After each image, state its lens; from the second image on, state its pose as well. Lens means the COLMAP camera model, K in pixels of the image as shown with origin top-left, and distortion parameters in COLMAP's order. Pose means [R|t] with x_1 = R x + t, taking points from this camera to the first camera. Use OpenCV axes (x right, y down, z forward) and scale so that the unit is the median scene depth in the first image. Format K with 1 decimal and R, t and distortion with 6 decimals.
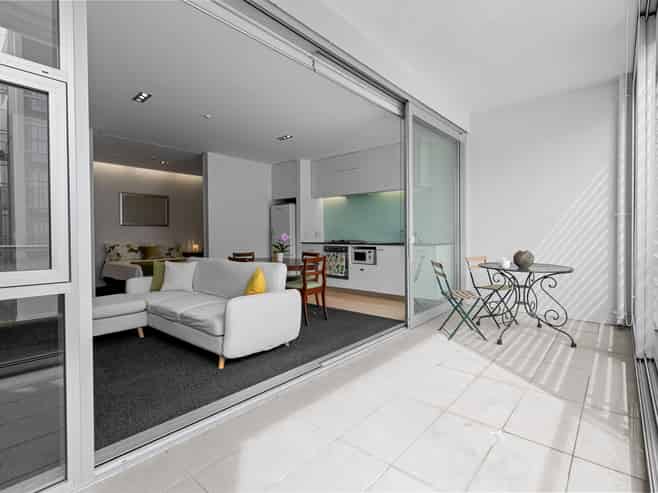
lens RADIAL K [[341.1, 0, 343.5], [0, 341.1, 236.8], [0, 0, 1]] dist [0.001019, 0.000027]
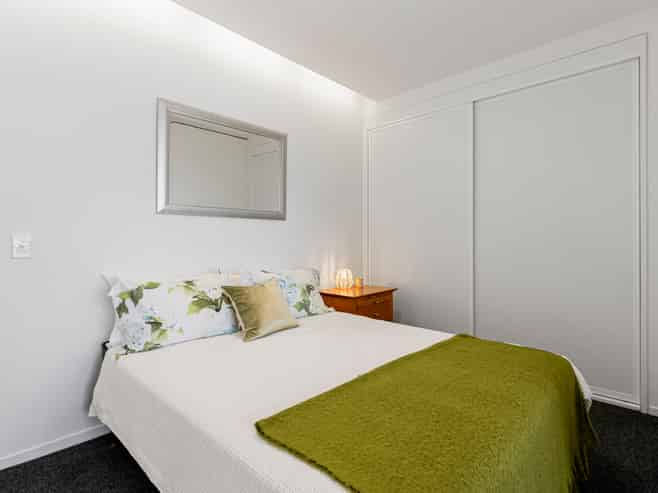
lens RADIAL K [[344.3, 0, 331.3], [0, 344.3, 236.9], [0, 0, 1]] dist [0.001237, 0.000138]
pose [[0.996468, 0.004215, -0.083870, -0.490518], [-0.005446, 0.999881, -0.014453, -0.008915], [0.083799, 0.014859, 0.996372, 0.727990]]
